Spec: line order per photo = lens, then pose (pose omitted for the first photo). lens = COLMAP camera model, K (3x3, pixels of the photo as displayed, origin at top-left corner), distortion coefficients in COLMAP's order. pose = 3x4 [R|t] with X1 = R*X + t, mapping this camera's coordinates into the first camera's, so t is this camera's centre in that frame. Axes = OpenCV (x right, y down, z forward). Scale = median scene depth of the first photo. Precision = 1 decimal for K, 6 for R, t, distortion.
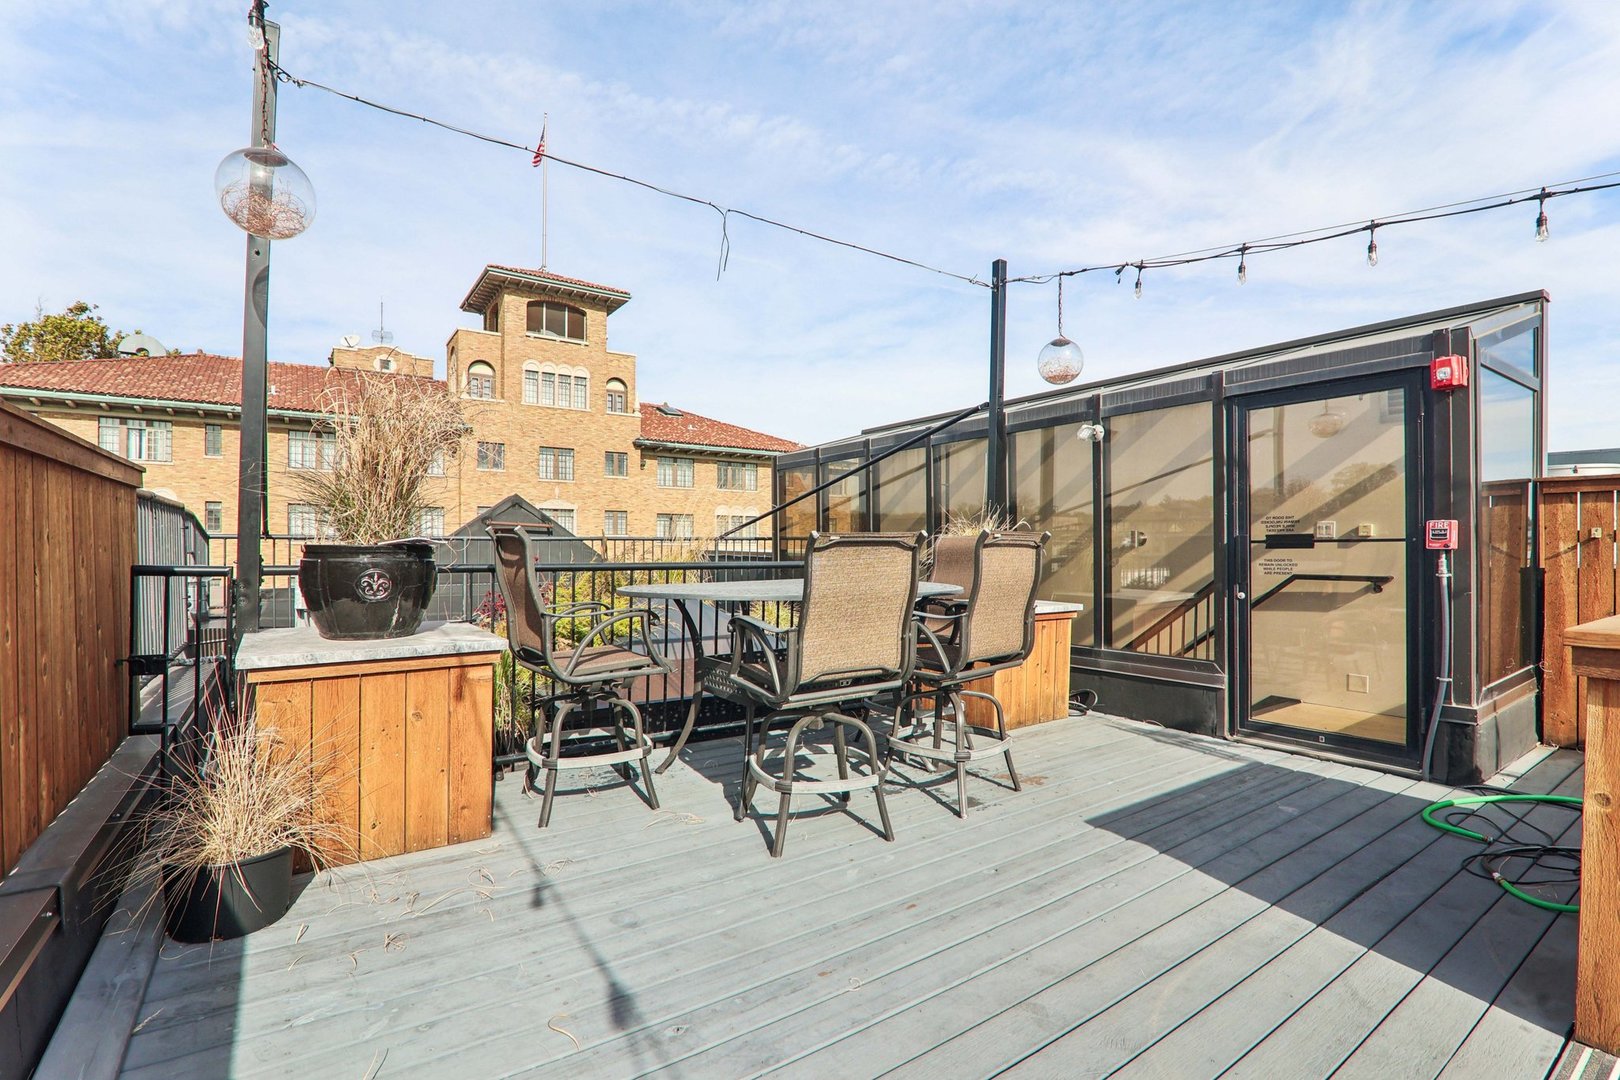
lens RADIAL K [[746.1, 0, 810.1], [0, 746.1, 553.8], [0, 0, 1]] dist [-0.015260, -0.000369]
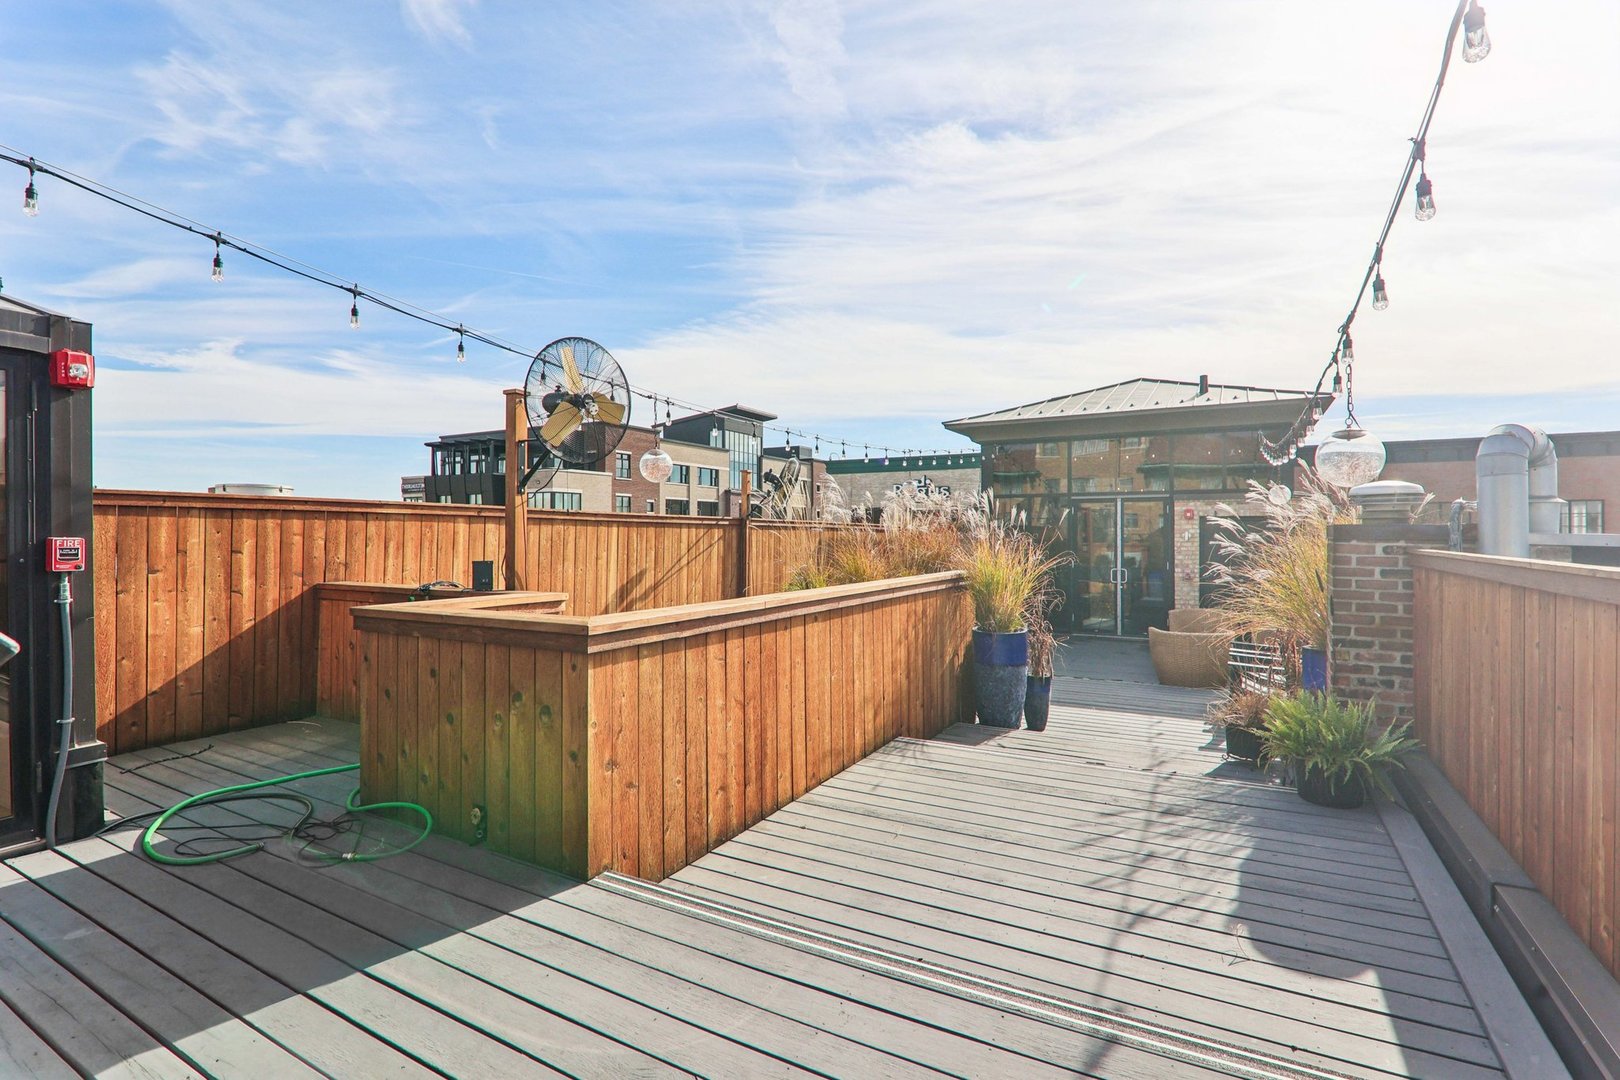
lens RADIAL K [[746.1, 0, 803.9], [0, 746.1, 525.5], [0, 0, 1]] dist [-0.015260, -0.000369]
pose [[-0.431807, 0.005061, 0.901952, -0.034361], [0.009949, 0.999950, -0.000848, -0.005808], [-0.901911, 0.008607, -0.431836, 0.068873]]
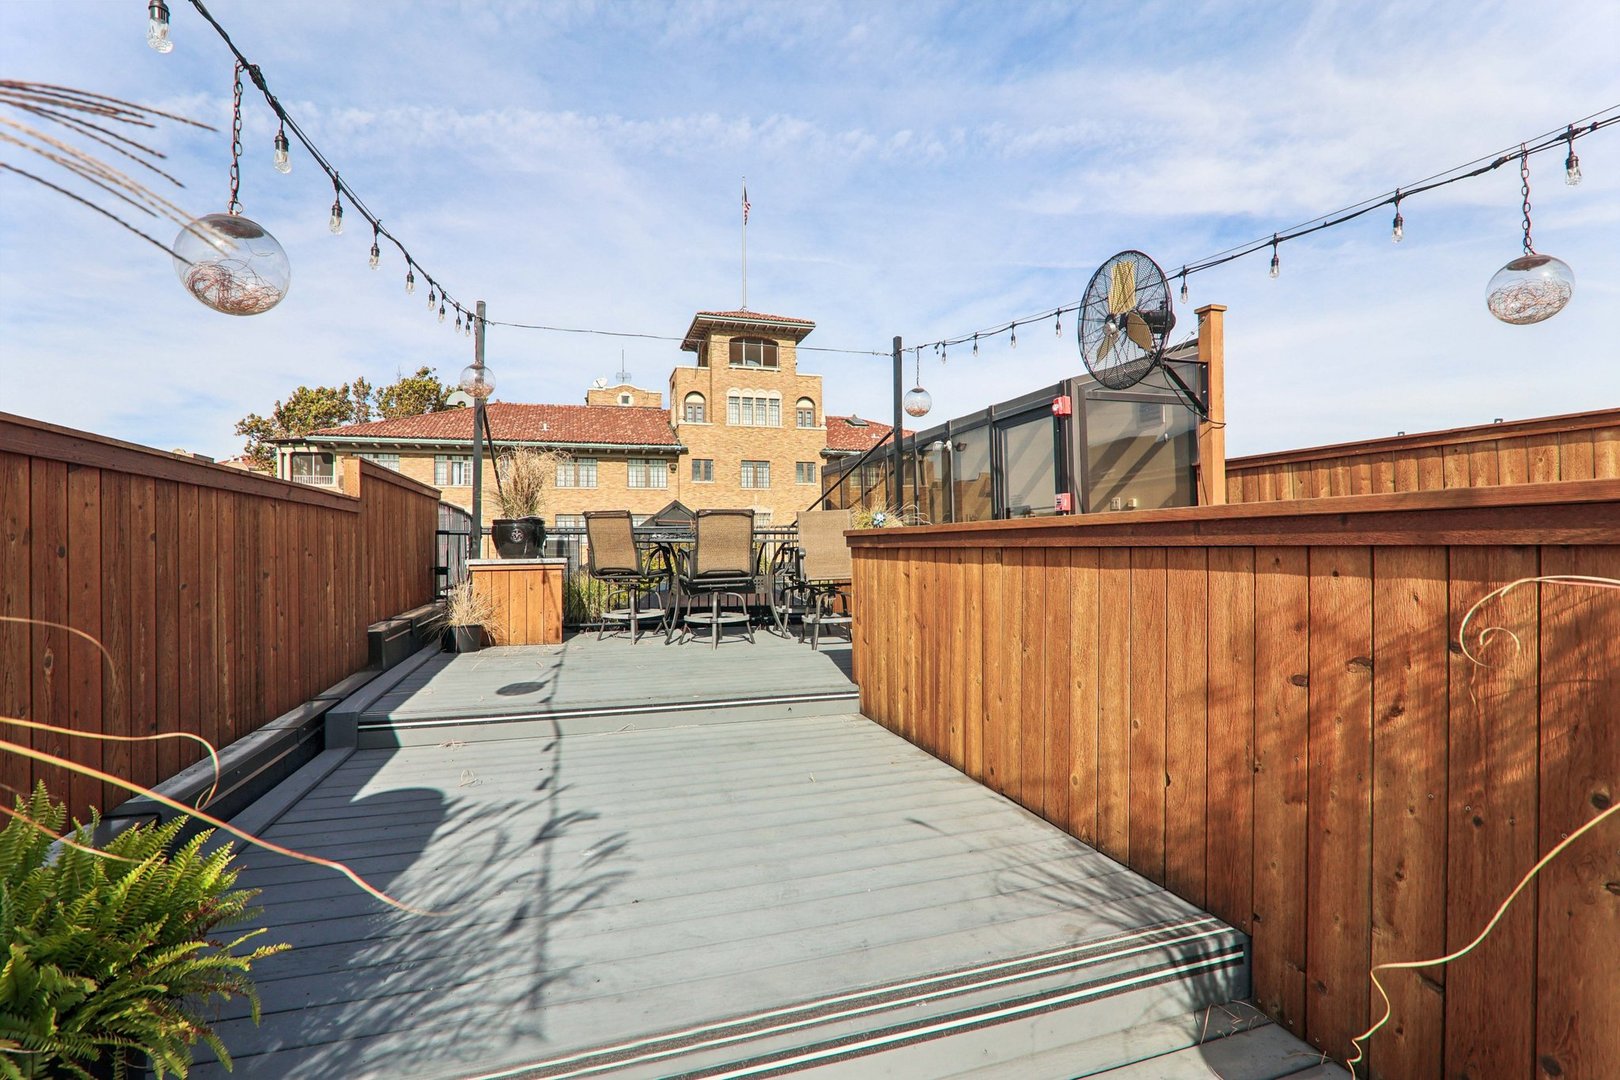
lens RADIAL K [[746.1, 0, 807.4], [0, 746.1, 542.3], [0, 0, 1]] dist [-0.015260, -0.000369]
pose [[0.953189, -0.015523, -0.301977, 0.092614], [0.009703, 0.999737, -0.020765, 0.010873], [0.302220, 0.016863, 0.953089, -0.090917]]
